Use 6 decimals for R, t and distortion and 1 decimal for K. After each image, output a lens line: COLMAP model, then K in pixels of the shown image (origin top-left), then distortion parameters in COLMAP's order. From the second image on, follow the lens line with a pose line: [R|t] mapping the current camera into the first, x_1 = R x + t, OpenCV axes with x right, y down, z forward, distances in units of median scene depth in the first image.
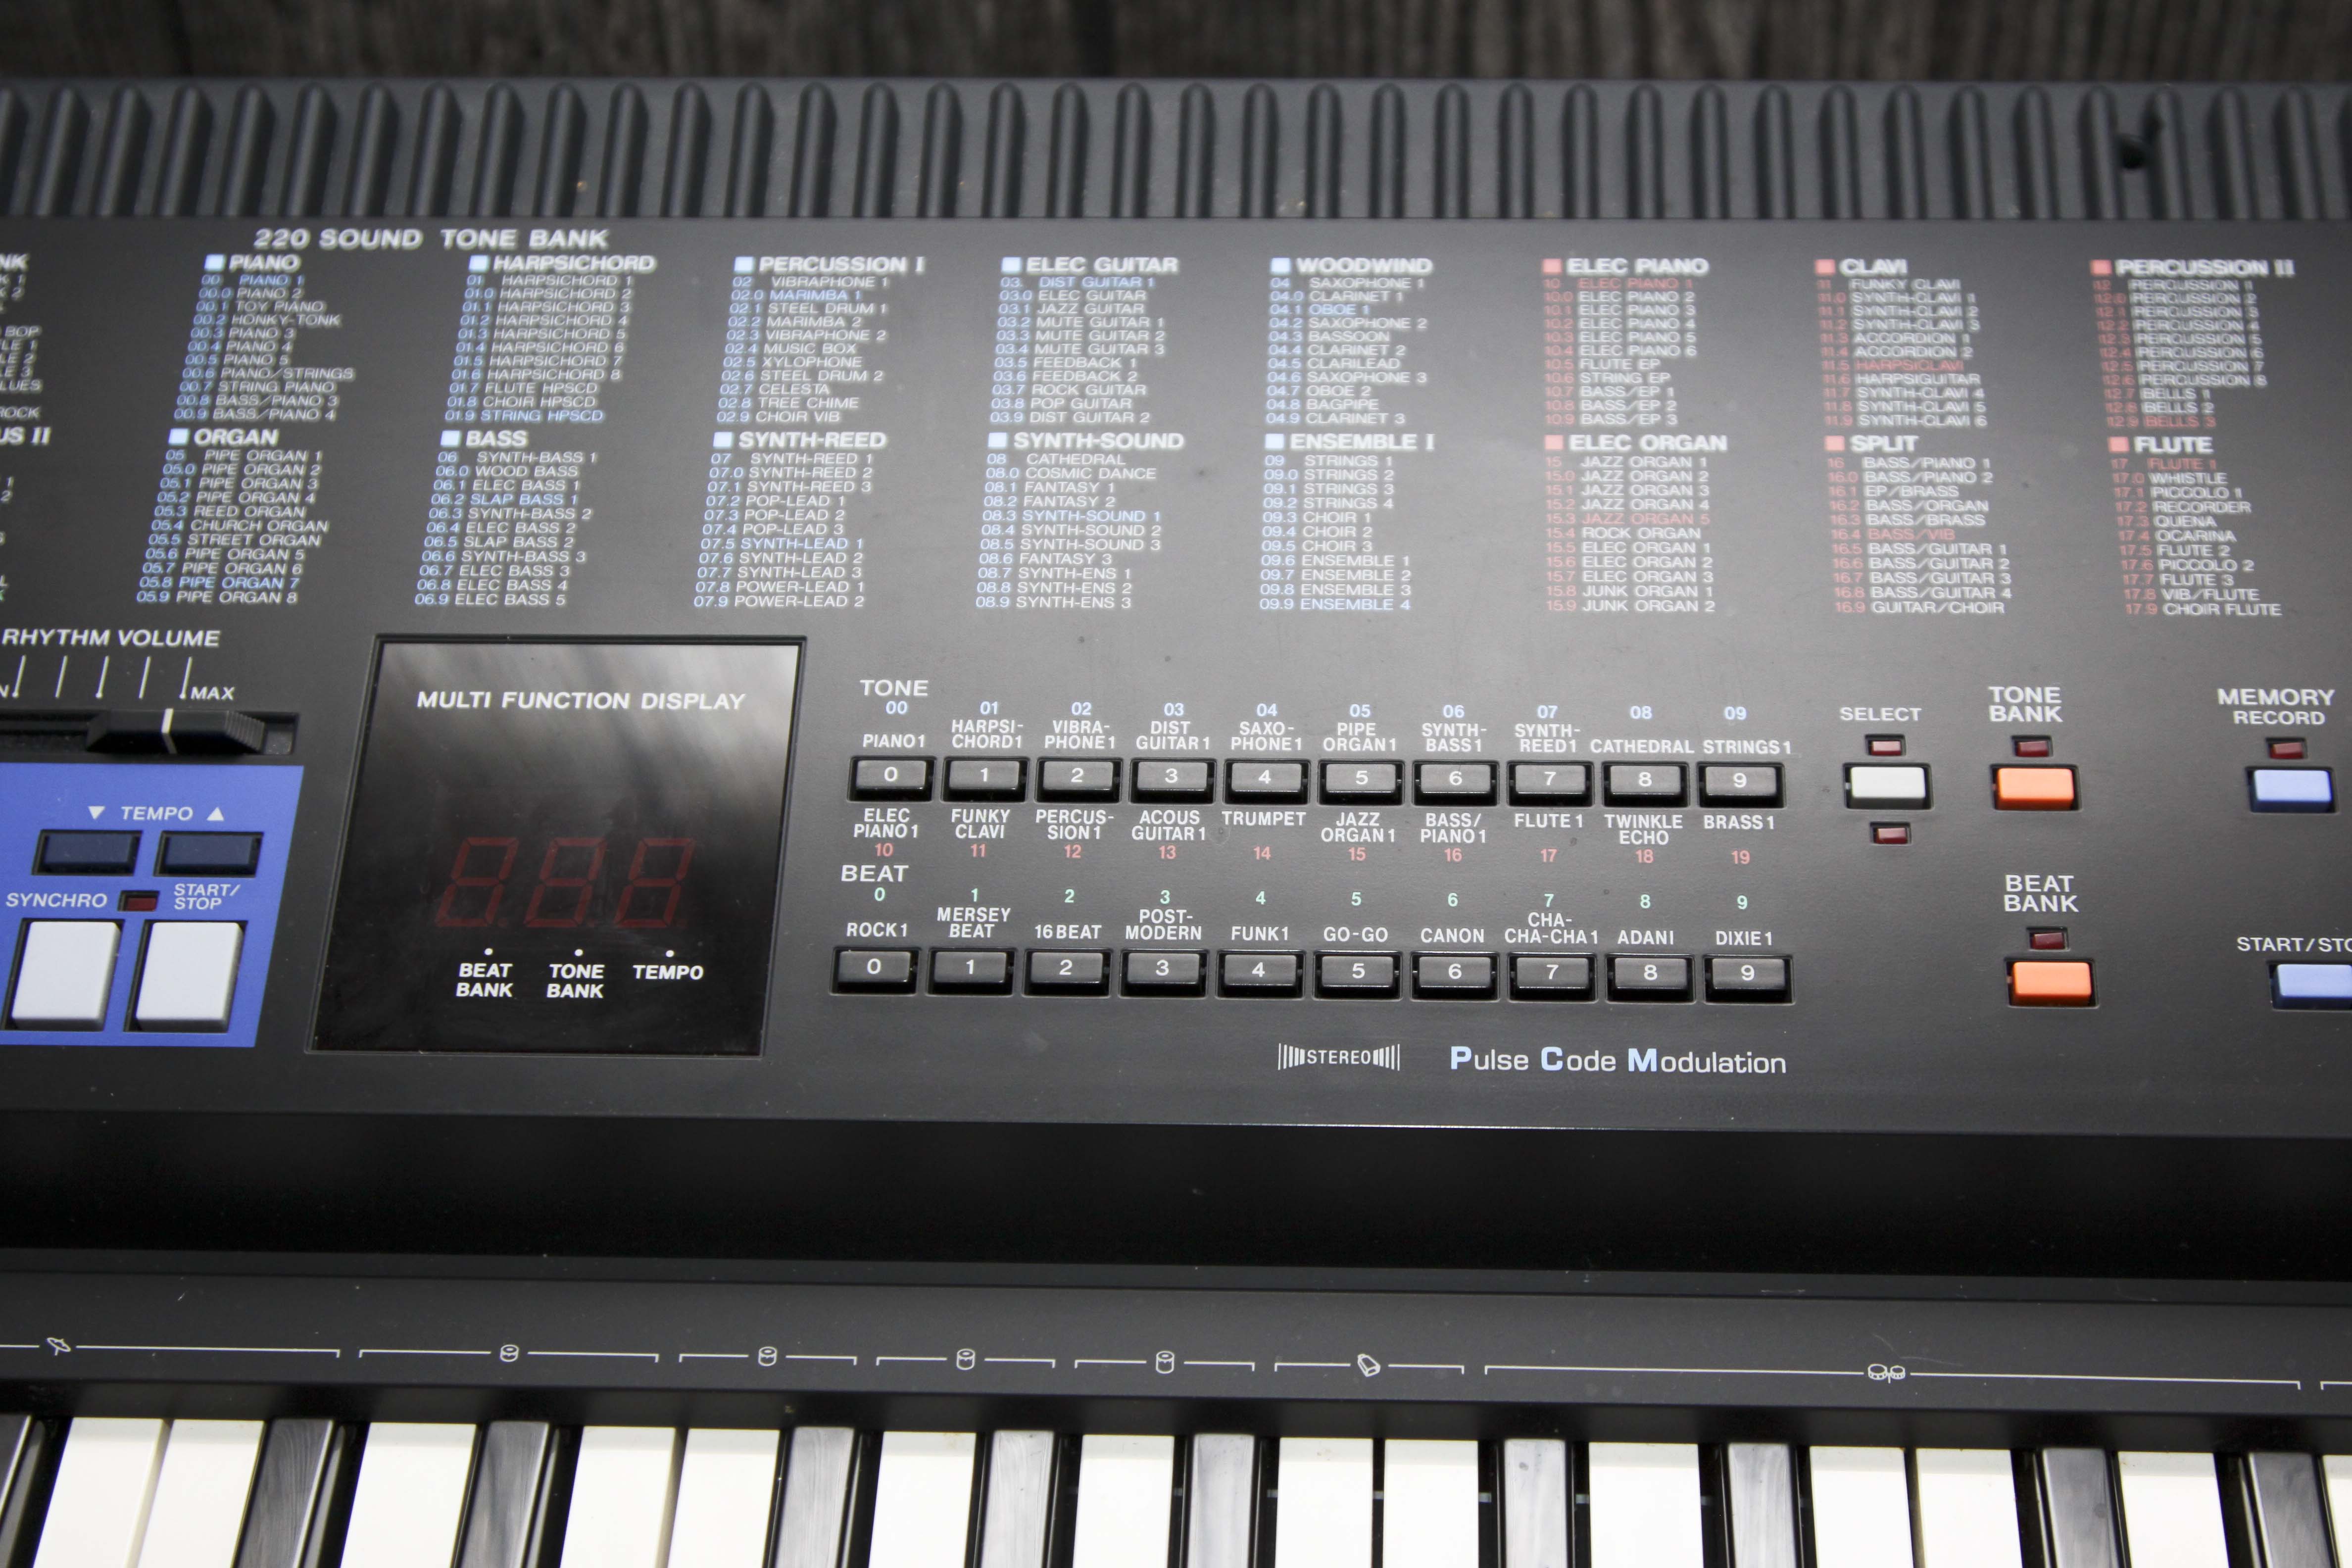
lens RADIAL K [[4149.0, 0, 1217.7], [0, 4149.0, 675.2], [0, 0, 1]] dist [0.024302, 0.000000]
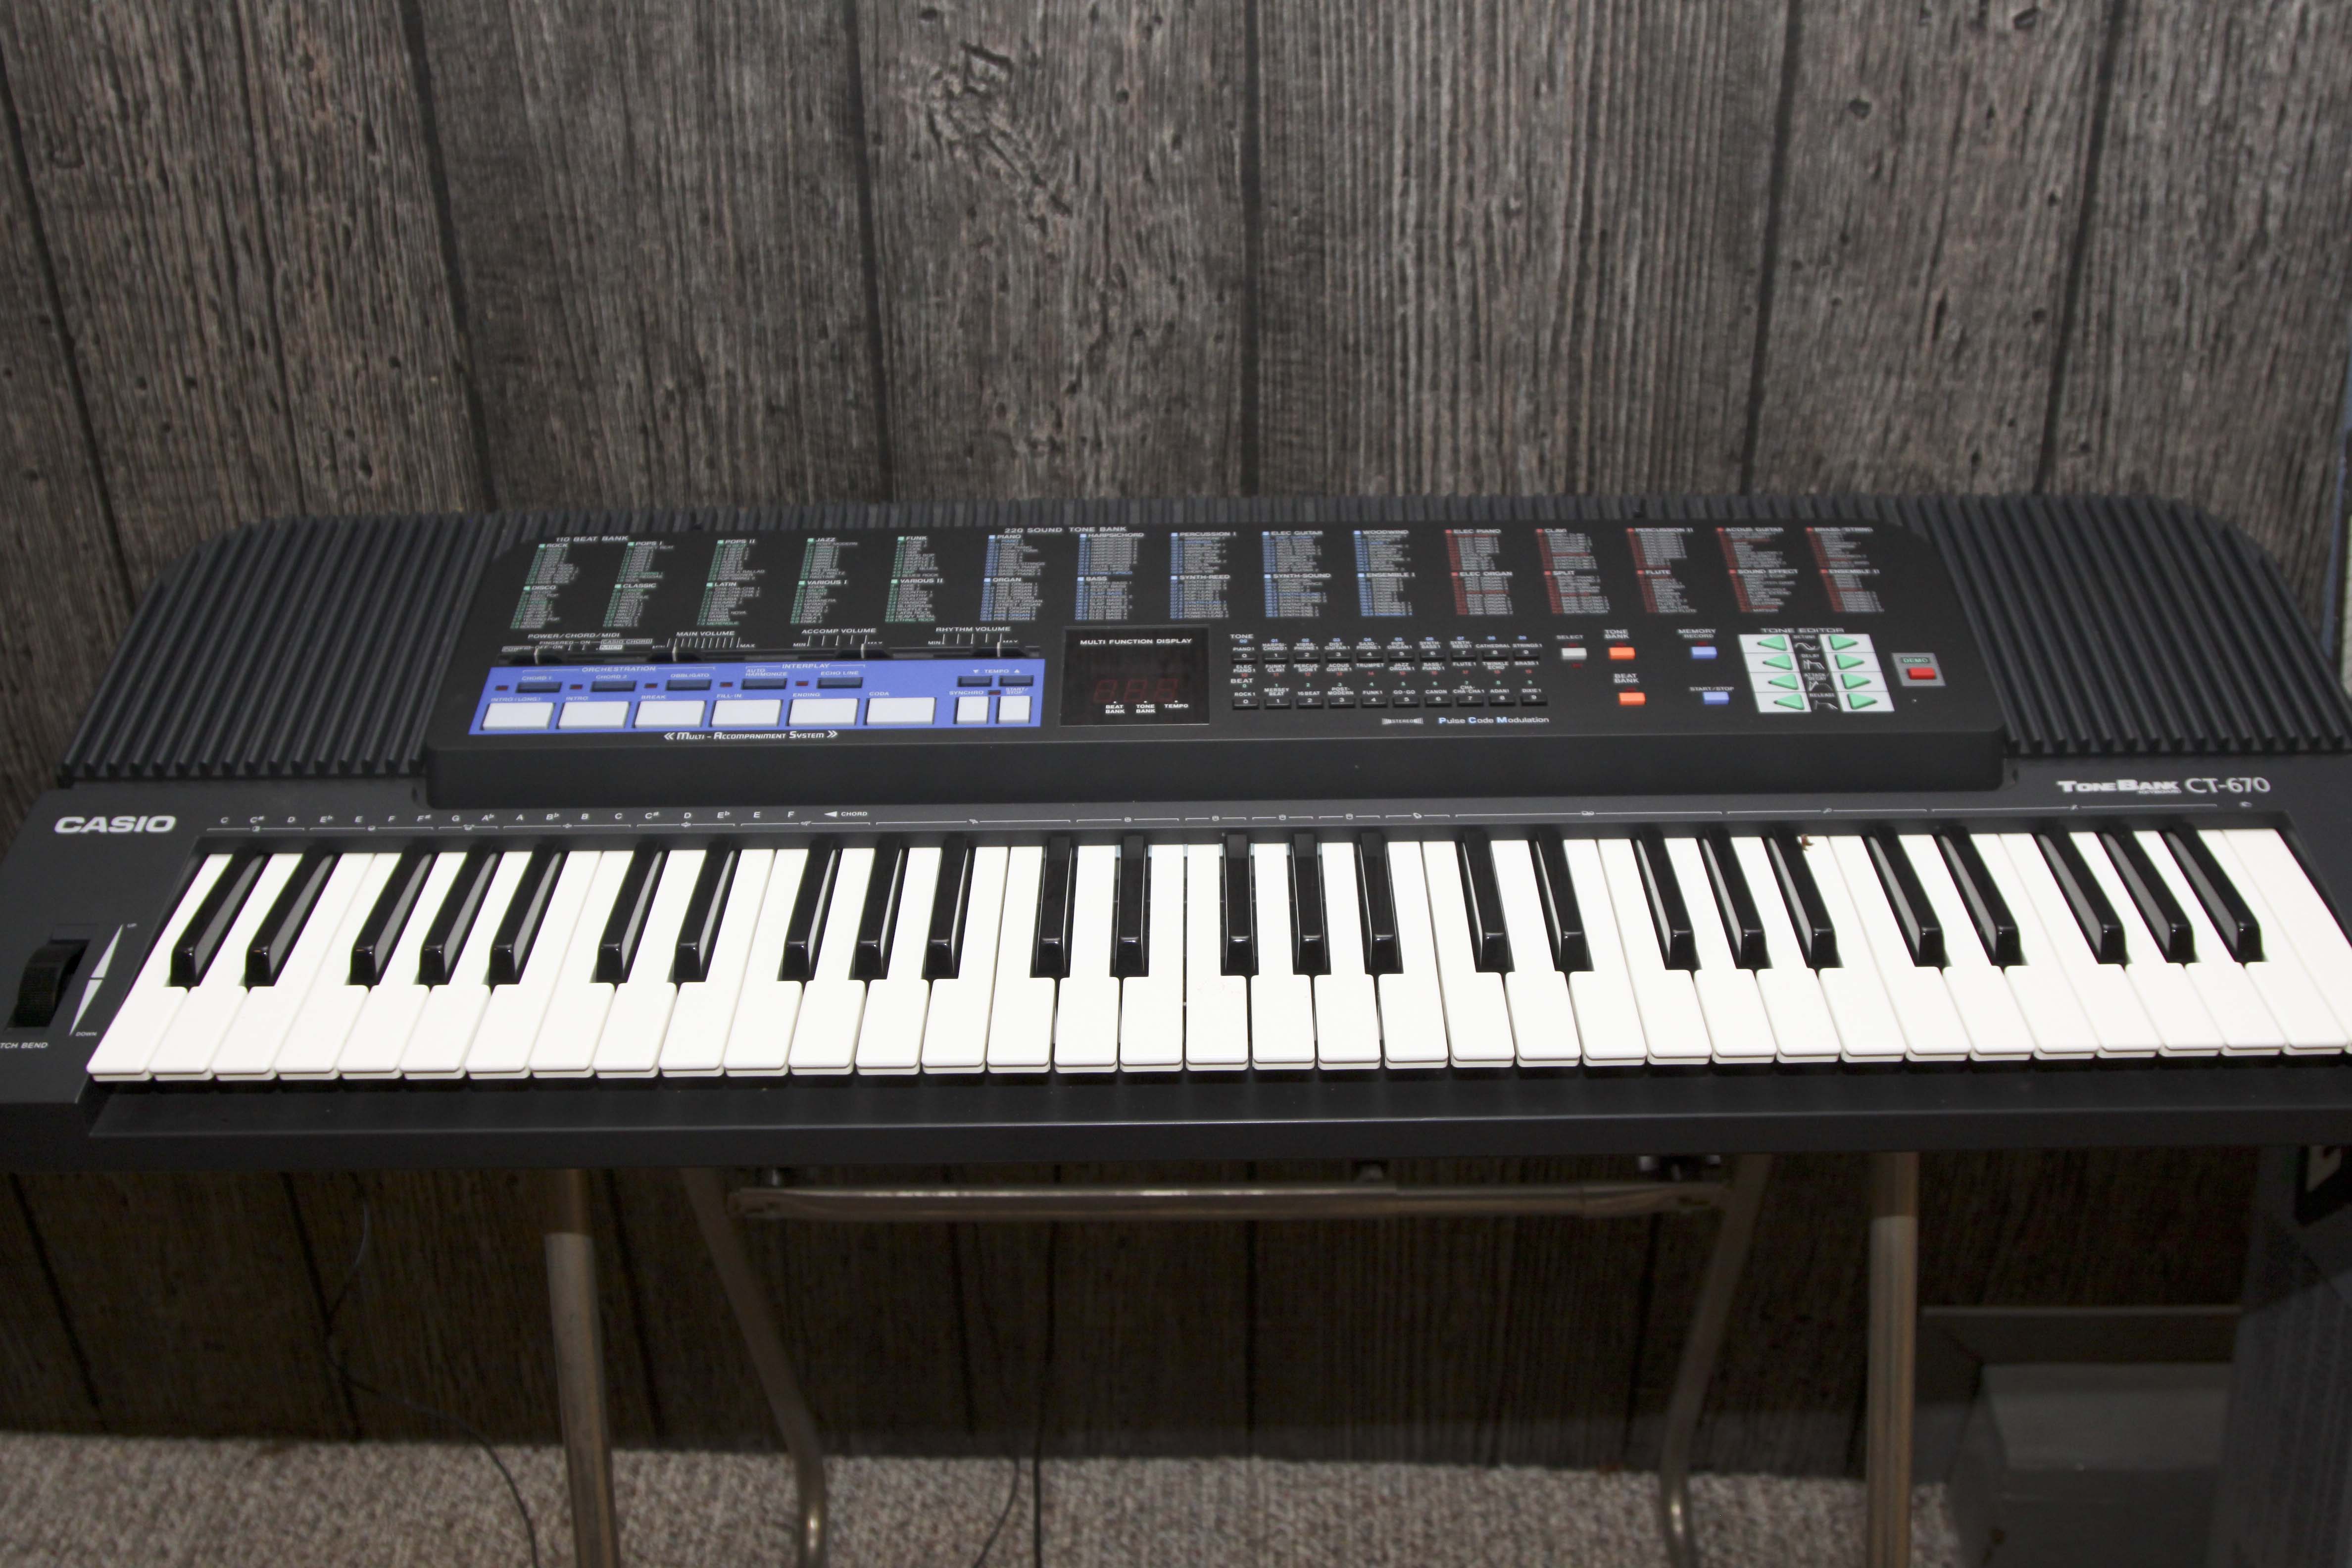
lens RADIAL K [[2477.1, 0, 1200.3], [0, 2477.1, 804.4], [0, 0, 1]] dist [-0.107901, 0.000000]
pose [[0.998821, -0.003241, 0.048435, -0.186393], [0.016950, 0.958253, -0.285420, 0.600809], [-0.045488, 0.285904, 0.957178, -0.639678]]
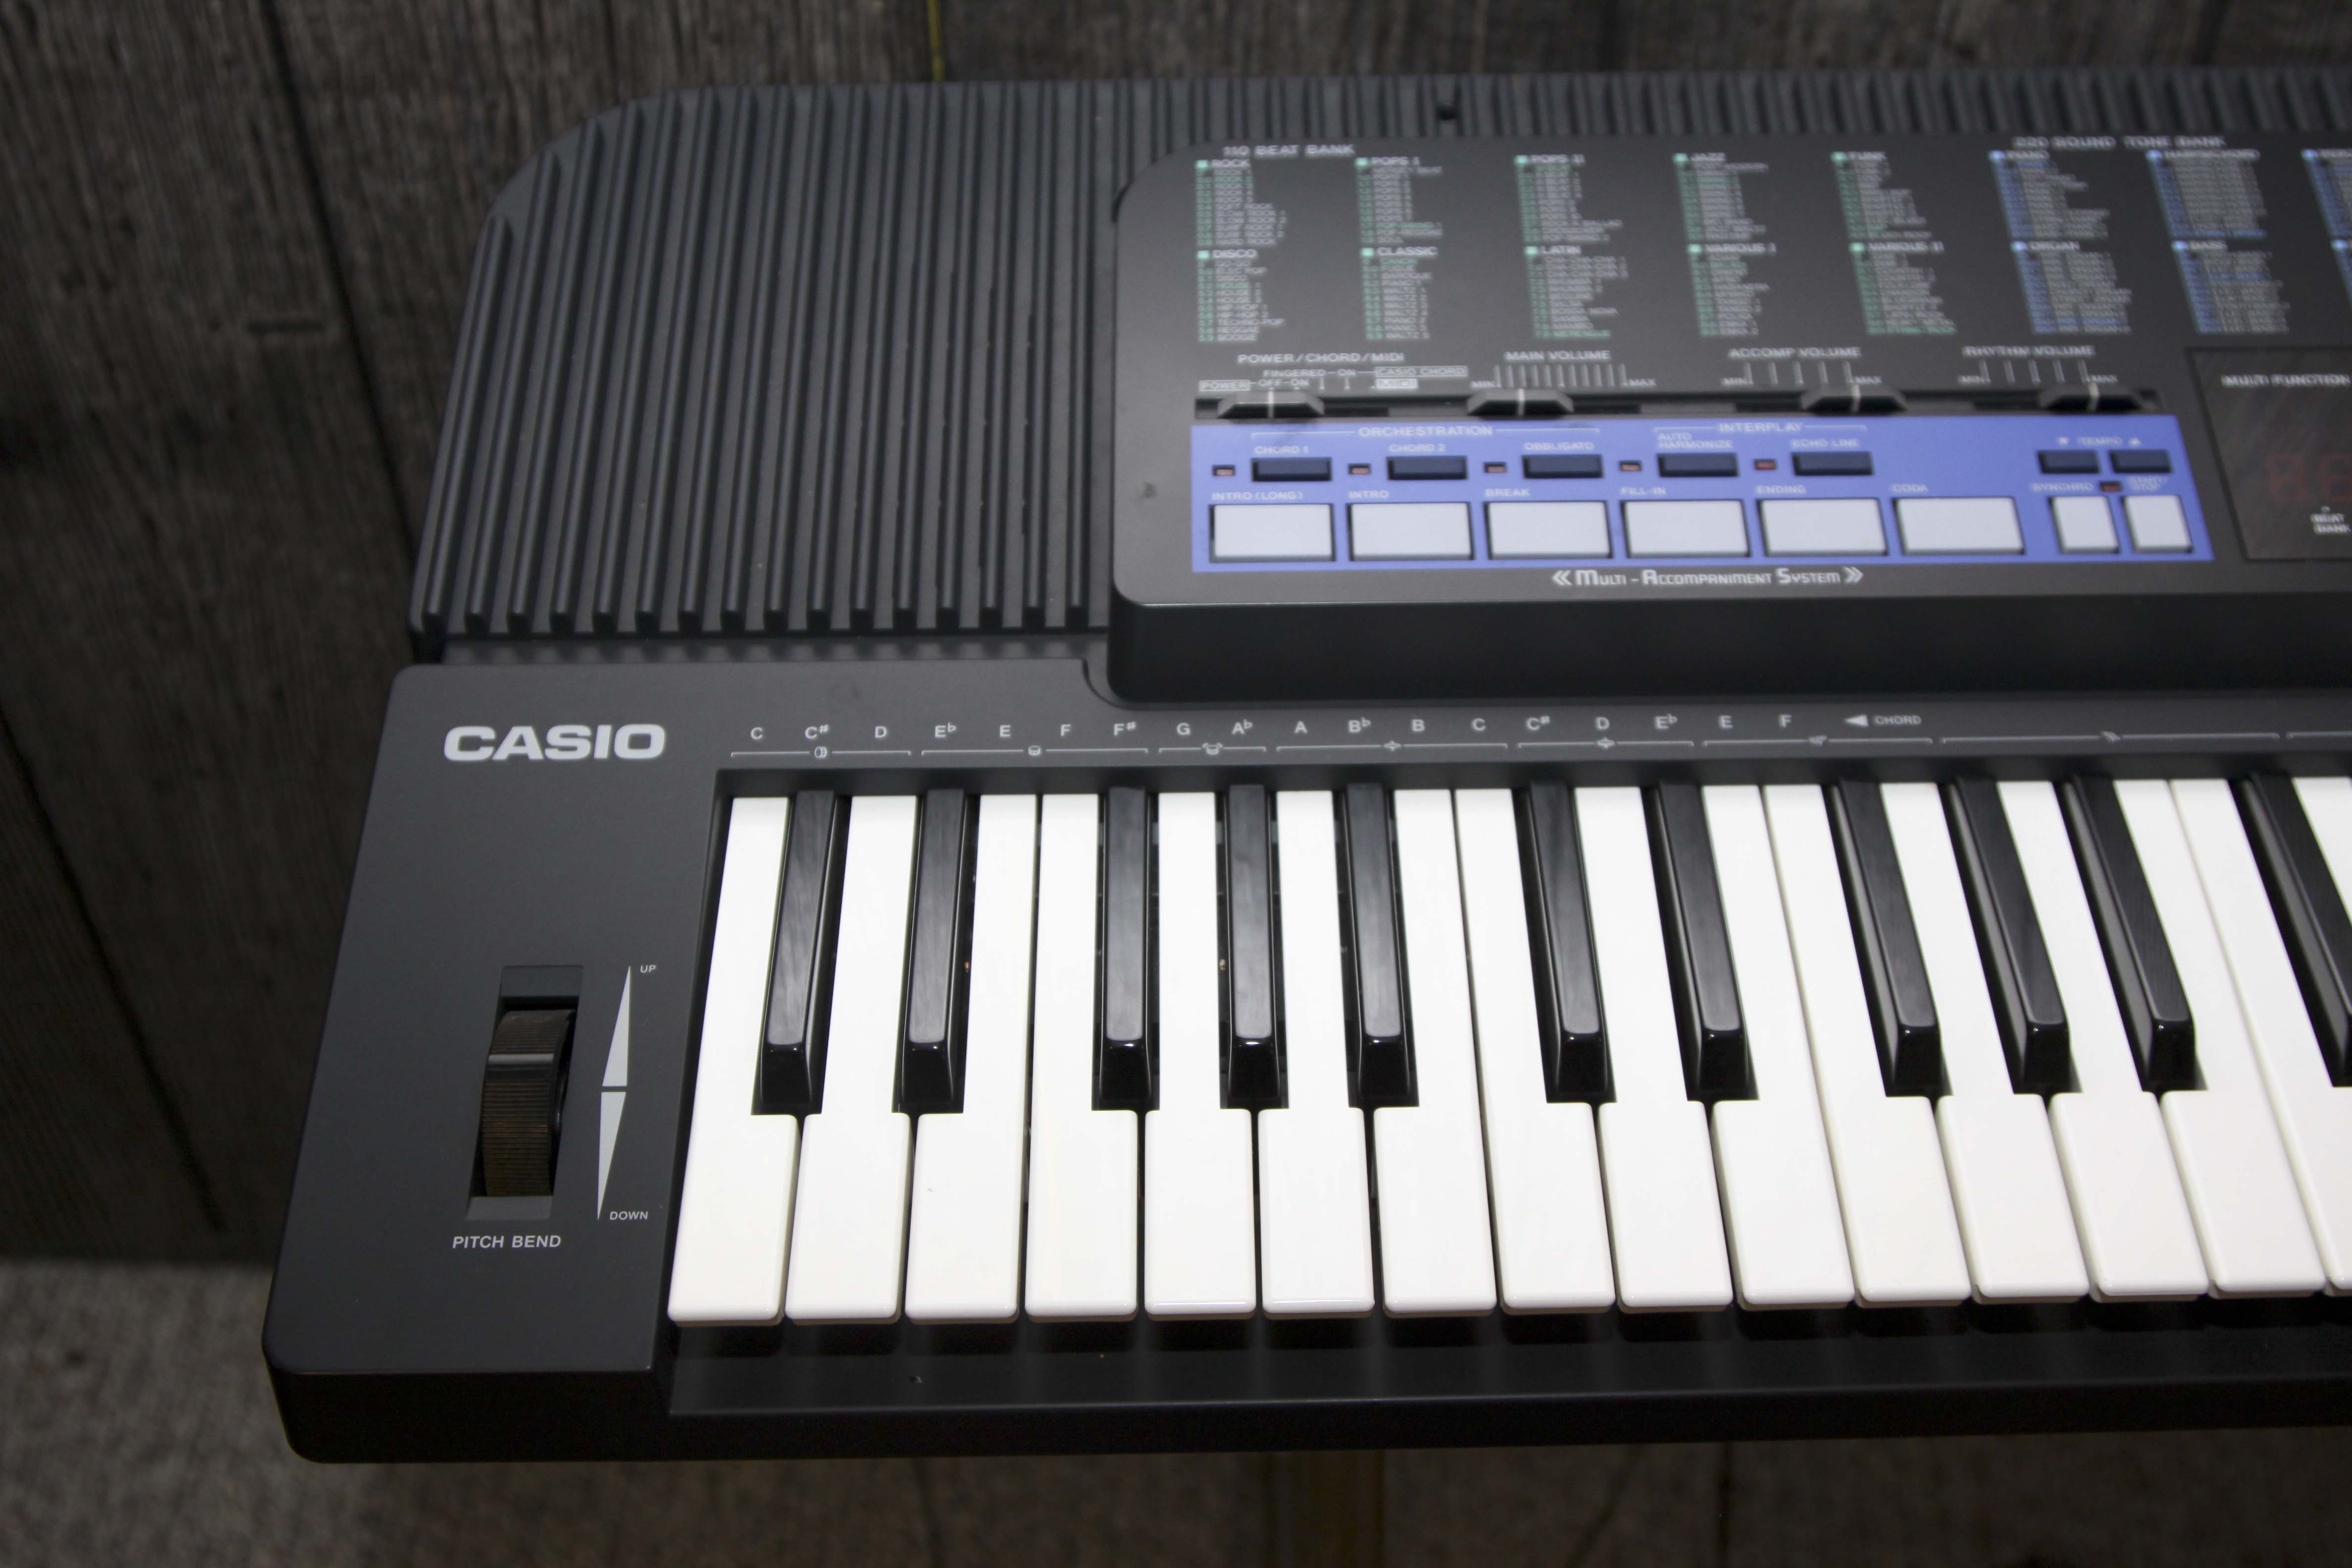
lens RADIAL K [[2943.9, 0, 1220.3], [0, 2943.9, 775.0], [0, 0, 1]] dist [-0.064248, 0.000000]
pose [[0.998227, -0.017924, 0.056758, -0.648668], [0.020693, 0.998605, -0.048579, 0.208279], [-0.055808, 0.049668, 0.997205, -0.150714]]
